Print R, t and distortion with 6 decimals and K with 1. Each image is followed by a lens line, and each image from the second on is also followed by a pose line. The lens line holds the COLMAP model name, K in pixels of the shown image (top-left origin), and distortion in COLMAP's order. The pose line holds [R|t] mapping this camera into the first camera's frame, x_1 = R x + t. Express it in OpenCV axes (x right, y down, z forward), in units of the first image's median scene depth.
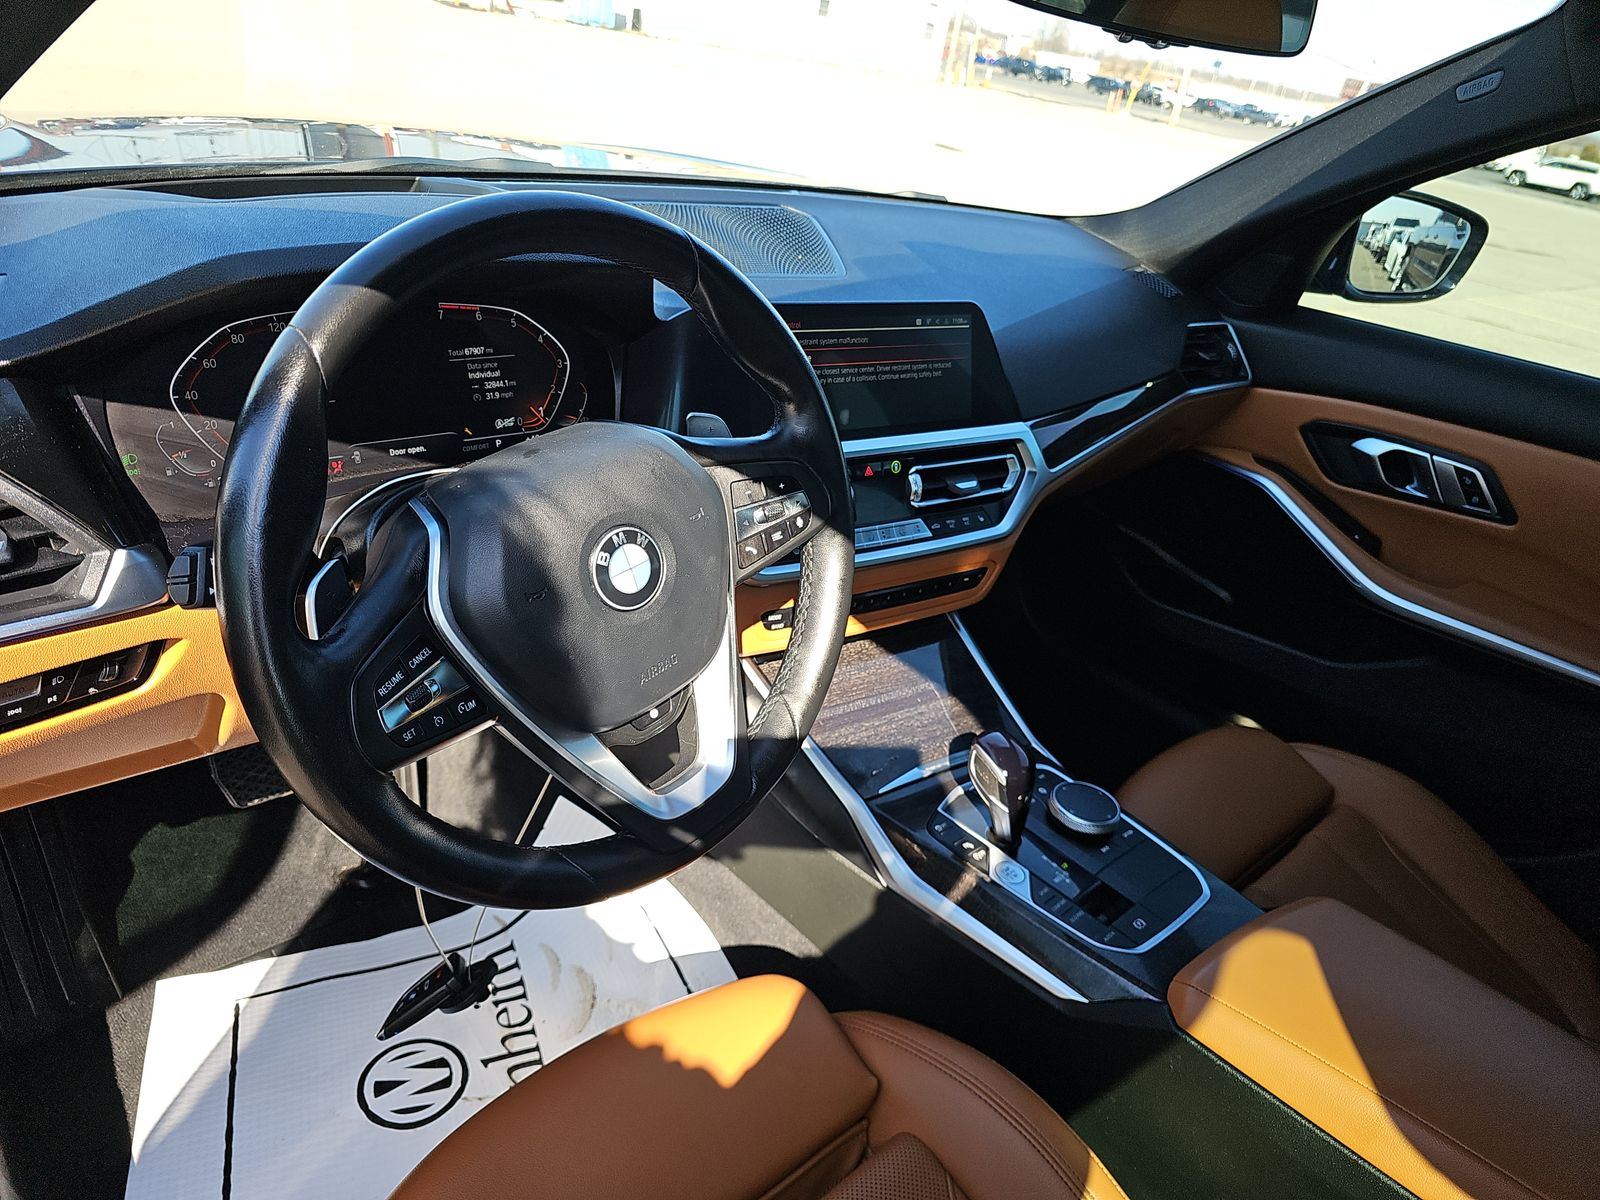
lens RADIAL K [[1059.4, 0, 811.2], [0, 1059.4, 612.1], [0, 0, 1]] dist [0.035434, -0.039083]
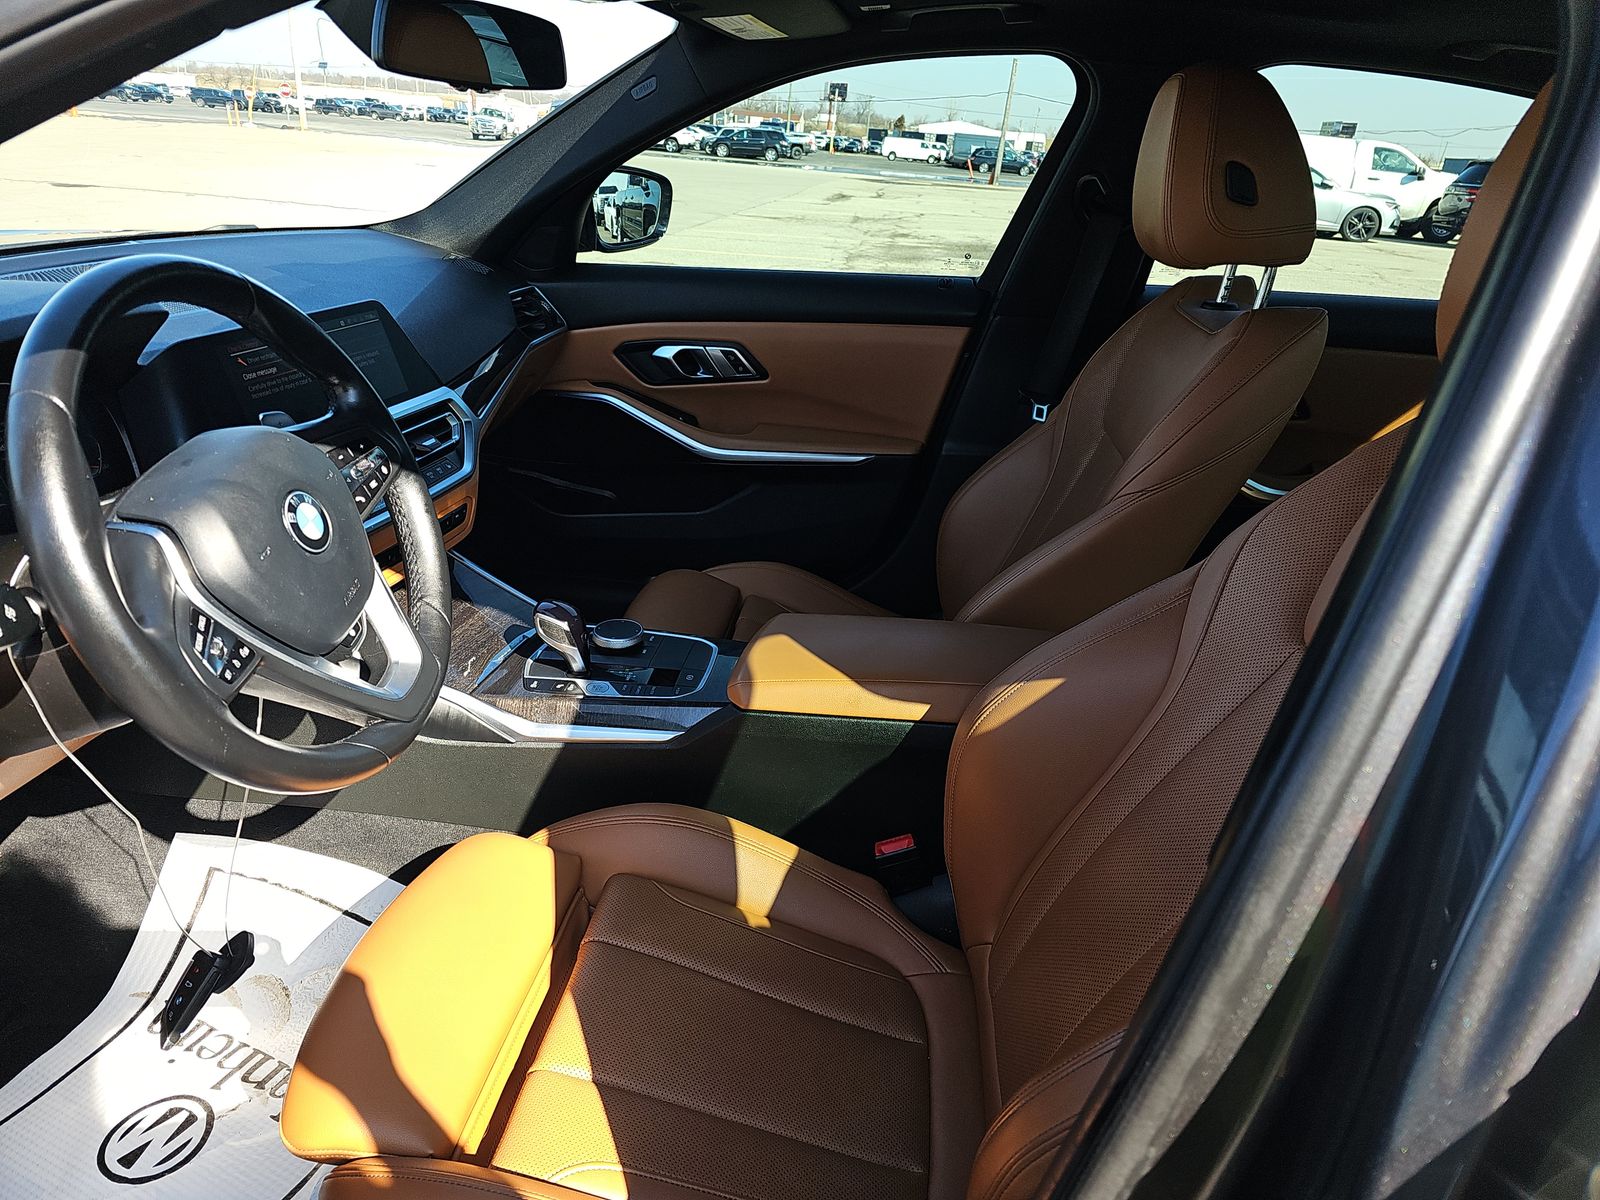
lens RADIAL K [[1059.4, 0, 811.2], [0, 1059.4, 612.1], [0, 0, 1]] dist [0.035434, -0.039083]
pose [[0.747970, -0.366785, 0.553182, -0.242405], [0.364825, 0.923441, 0.118995, 0.067687], [-0.554476, 0.112810, 0.824518, -0.218572]]
